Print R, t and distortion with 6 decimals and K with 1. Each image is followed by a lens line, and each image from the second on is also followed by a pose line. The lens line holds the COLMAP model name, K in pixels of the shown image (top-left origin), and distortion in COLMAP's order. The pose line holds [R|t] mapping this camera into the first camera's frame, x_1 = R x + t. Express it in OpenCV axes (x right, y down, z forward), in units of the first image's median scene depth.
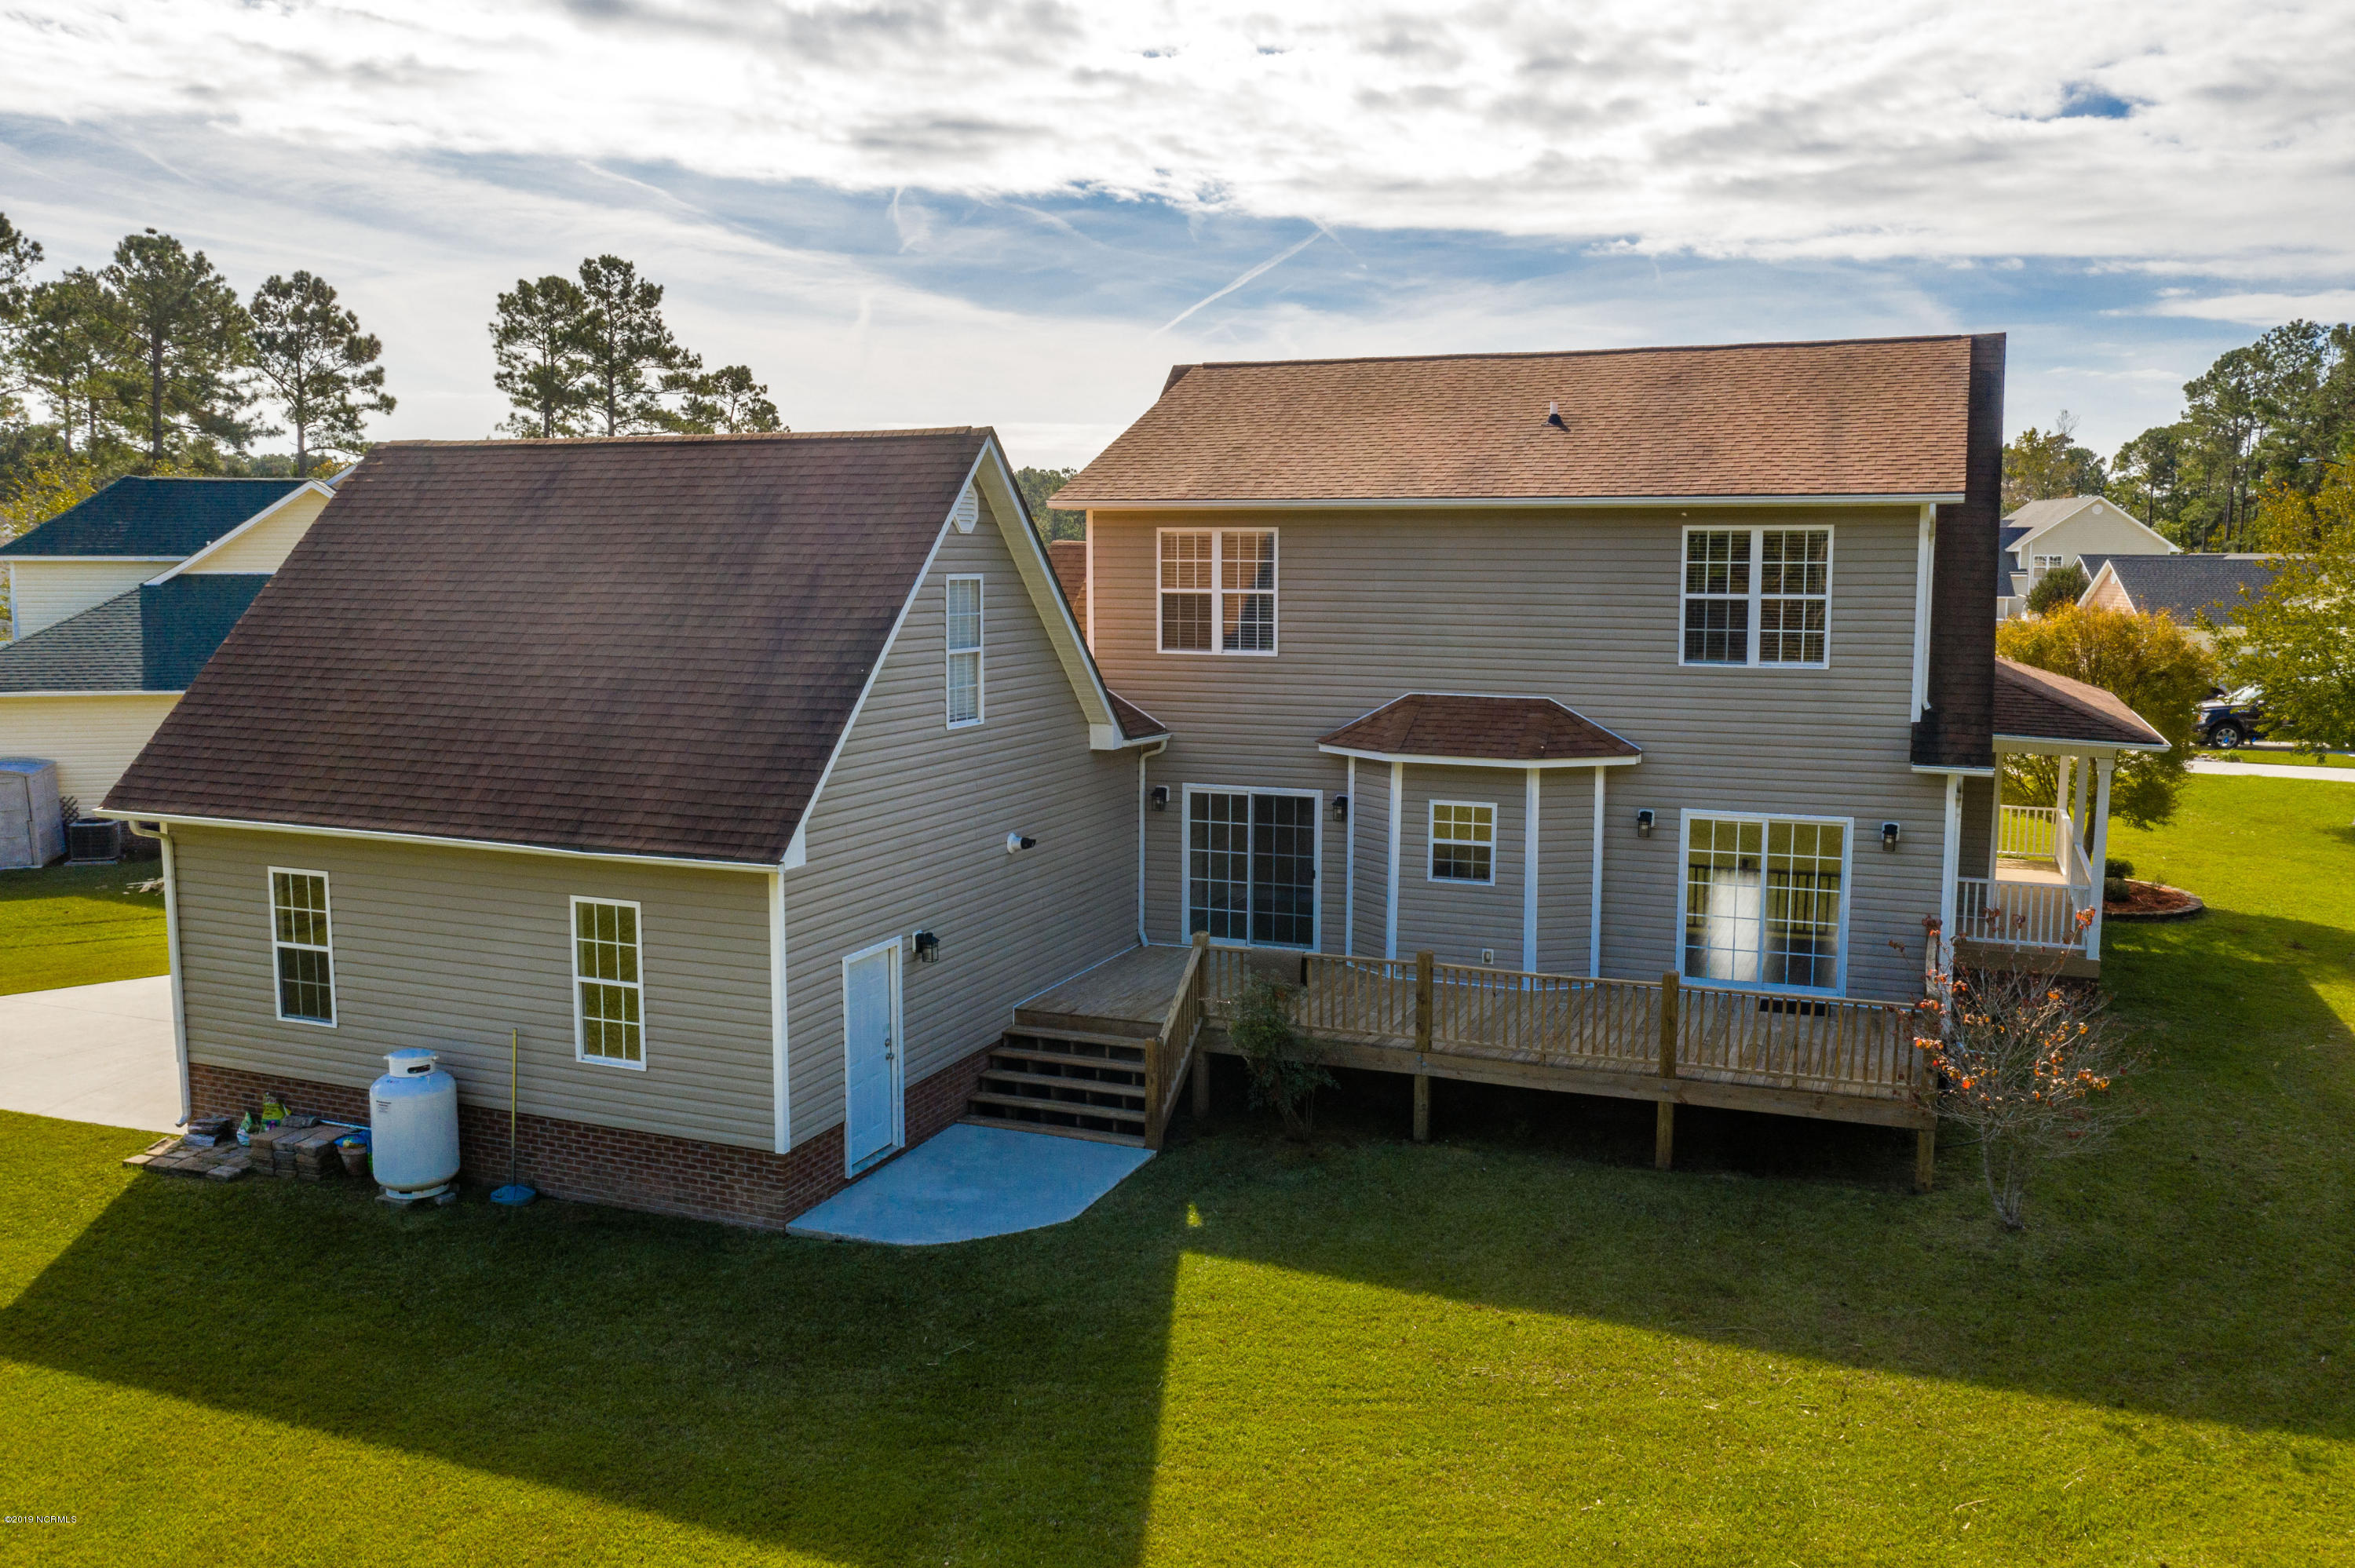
lens RADIAL K [[1915.9, 0, 1177.5], [0, 1915.9, 784.0], [0, 0, 1]] dist [-0.010337, -0.001346]
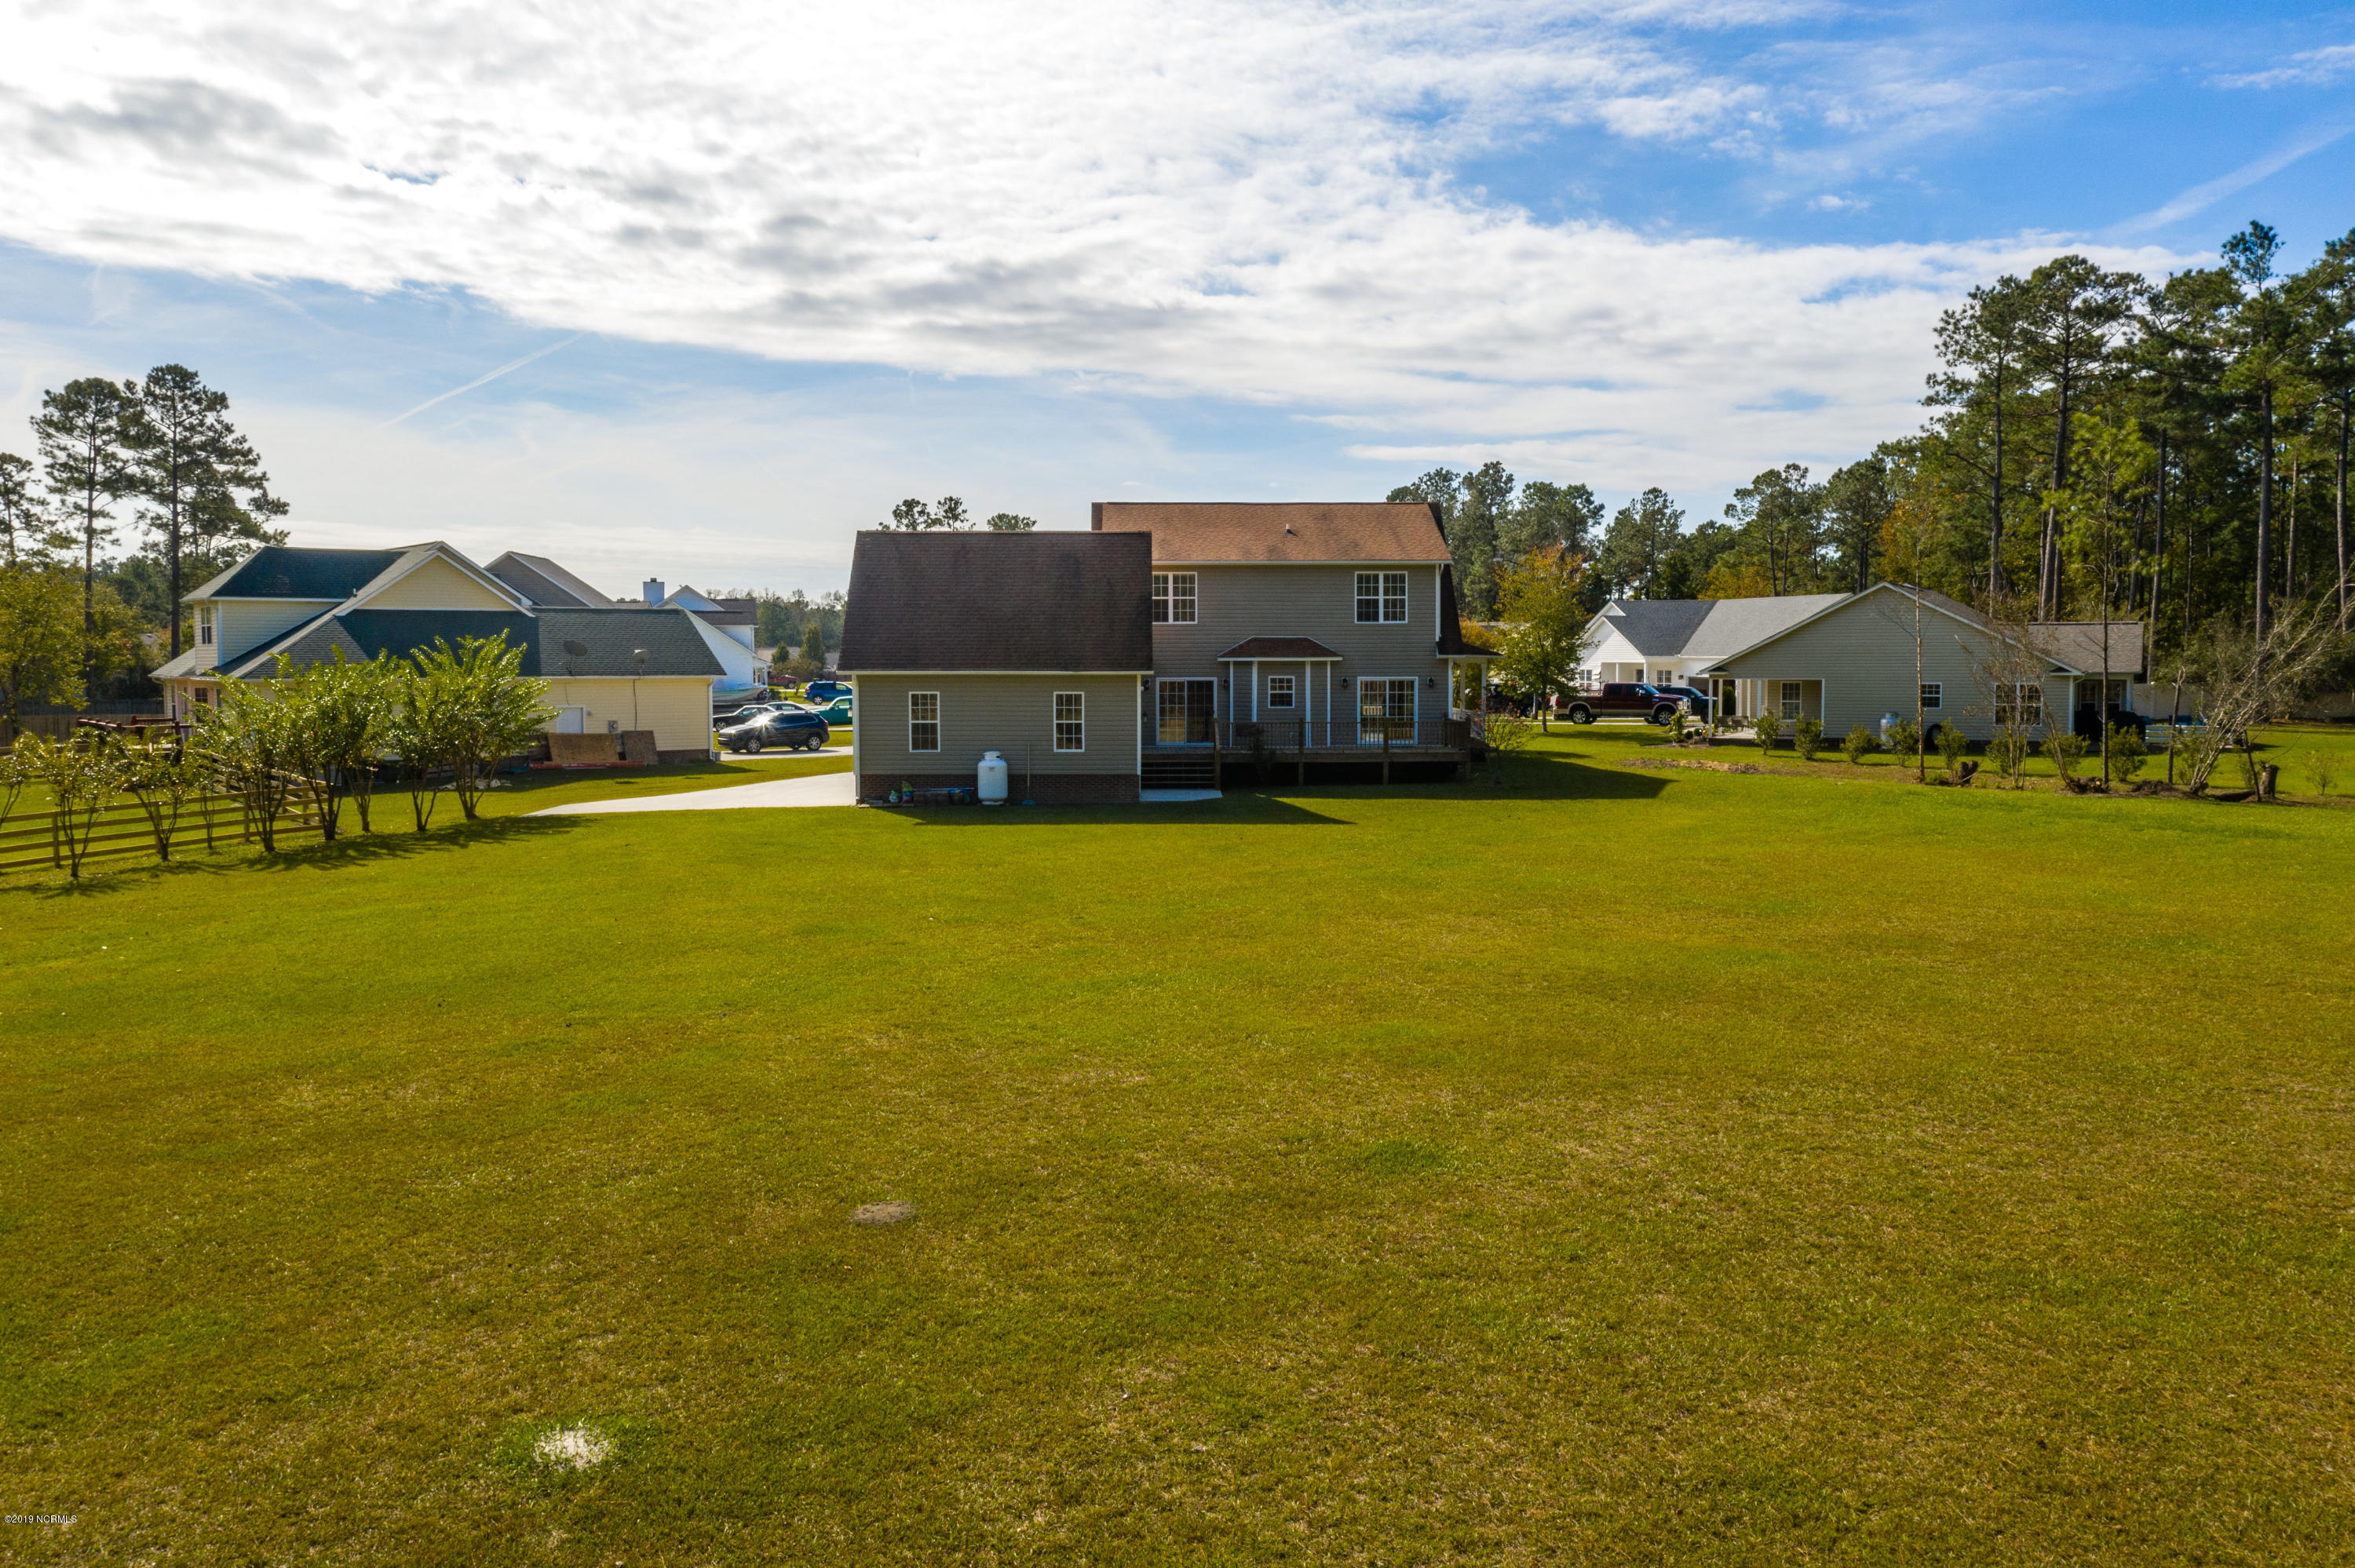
lens RADIAL K [[1915.9, 0, 1177.5], [0, 1915.9, 784.0], [0, 0, 1]] dist [-0.010337, -0.001346]
pose [[0.911933, -0.031347, 0.409141, -1.087748], [0.055228, 0.997382, -0.046681, 0.278806], [-0.406606, 0.065166, 0.911276, -1.354940]]
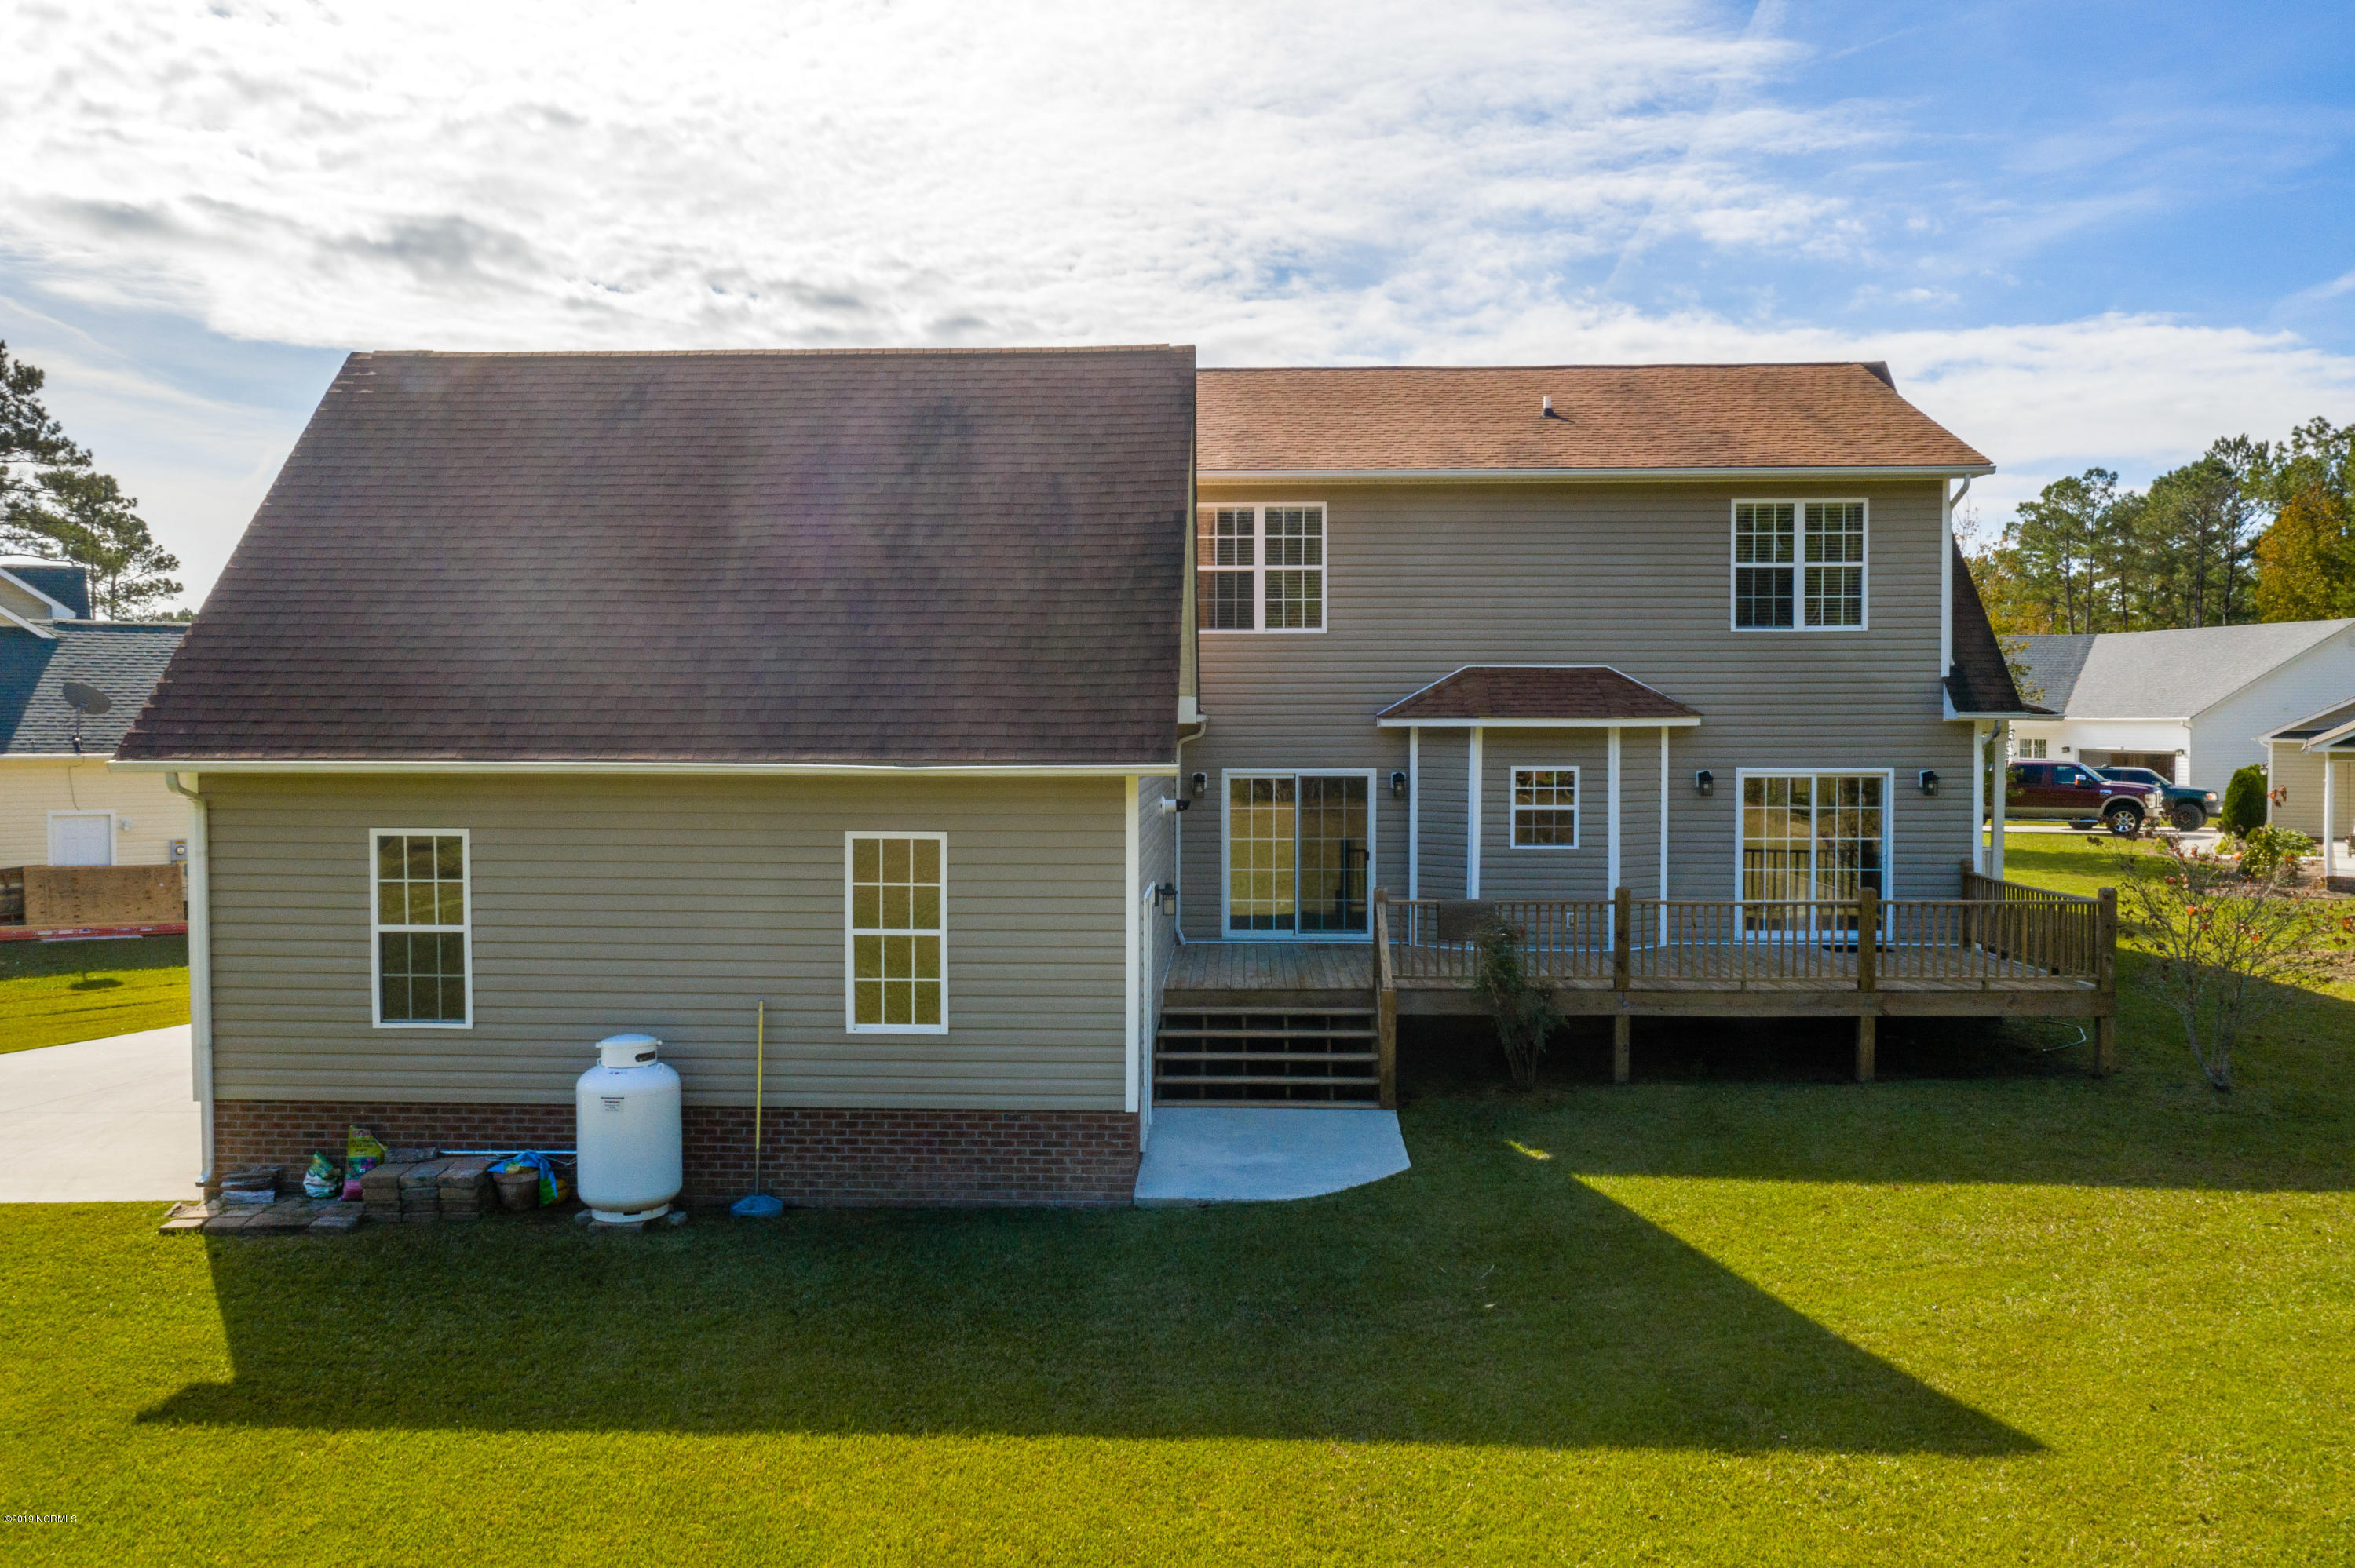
lens RADIAL K [[1895.8, 0, 1177.5], [0, 1895.8, 784.0], [0, 0, 1]] dist [-0.003969, 0.003718]
pose [[0.936590, -0.015116, 0.350101, -0.394584], [0.046377, 0.995628, -0.081079, 0.093395], [-0.347345, 0.092174, 0.933196, 0.141340]]
